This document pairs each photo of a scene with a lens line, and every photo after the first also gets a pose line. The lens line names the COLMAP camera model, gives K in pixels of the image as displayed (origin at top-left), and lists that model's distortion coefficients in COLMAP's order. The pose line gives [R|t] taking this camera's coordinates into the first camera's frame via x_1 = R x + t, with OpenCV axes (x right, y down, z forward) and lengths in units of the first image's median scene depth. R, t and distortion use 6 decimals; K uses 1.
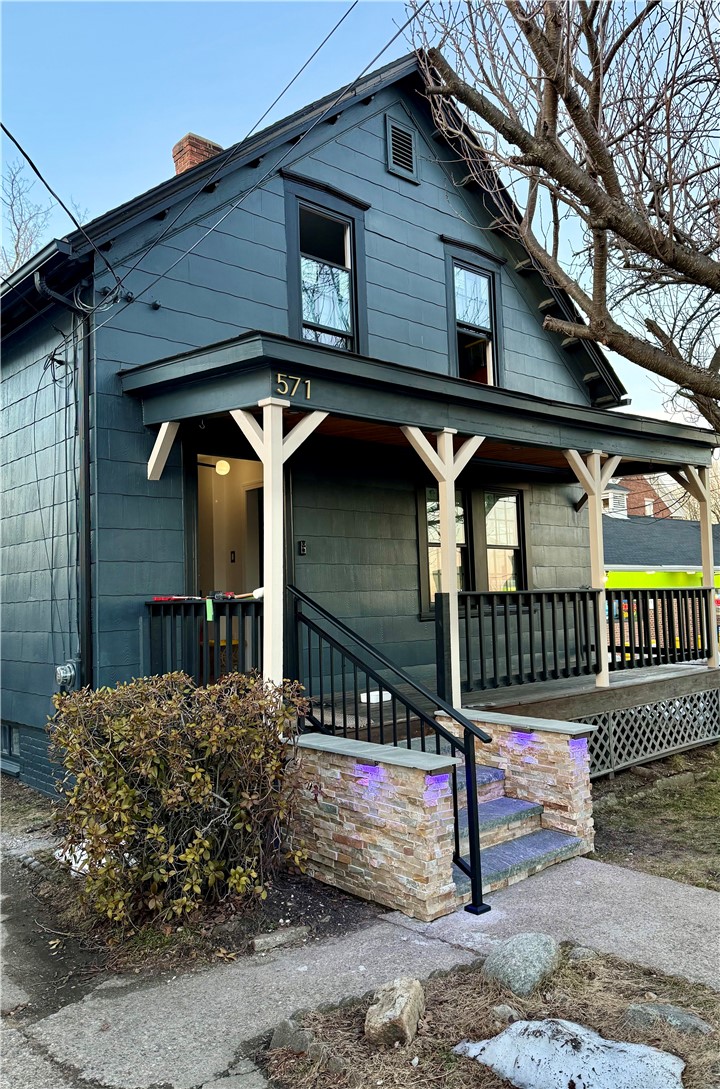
lens RADIAL K [[798.7, 0, 412.2], [0, 798.7, 541.2], [0, 0, 1]] dist [0.143139, -0.261908]
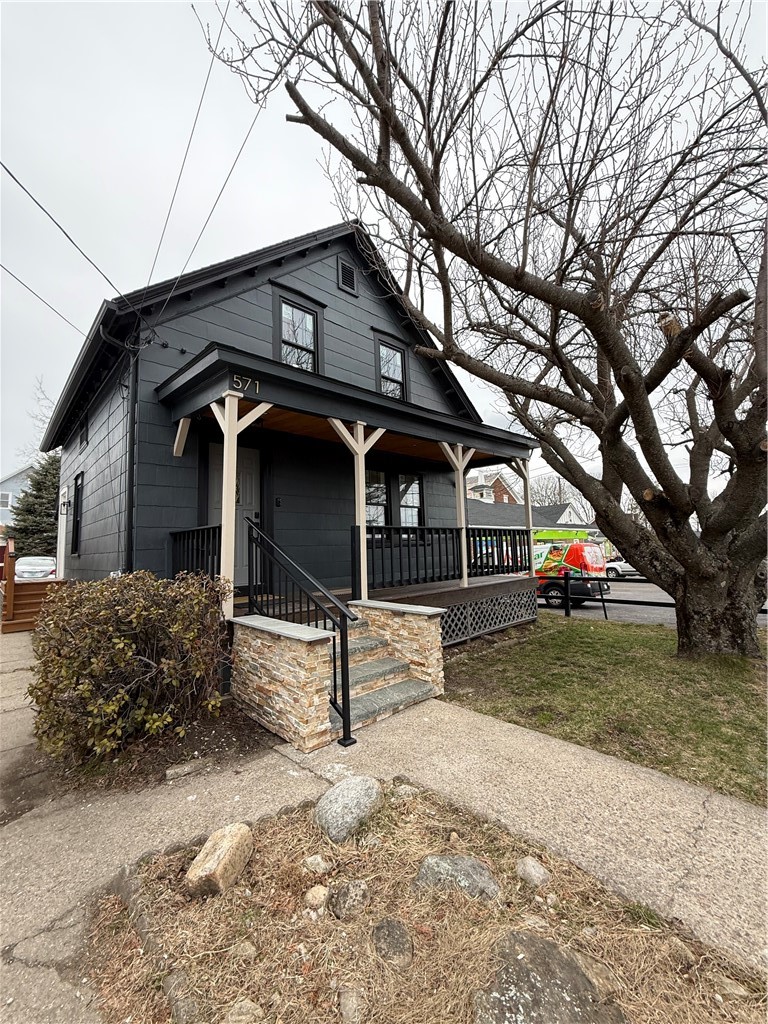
lens RADIAL K [[405.5, 0, 386.7], [0, 405.5, 507.4], [0, 0, 1]] dist [-0.001161, 0.000065]
pose [[0.999979, -0.003046, -0.005754, 0.122119], [0.002864, 0.999500, -0.031482, 0.064001], [0.005847, 0.031465, 0.999488, 0.246092]]
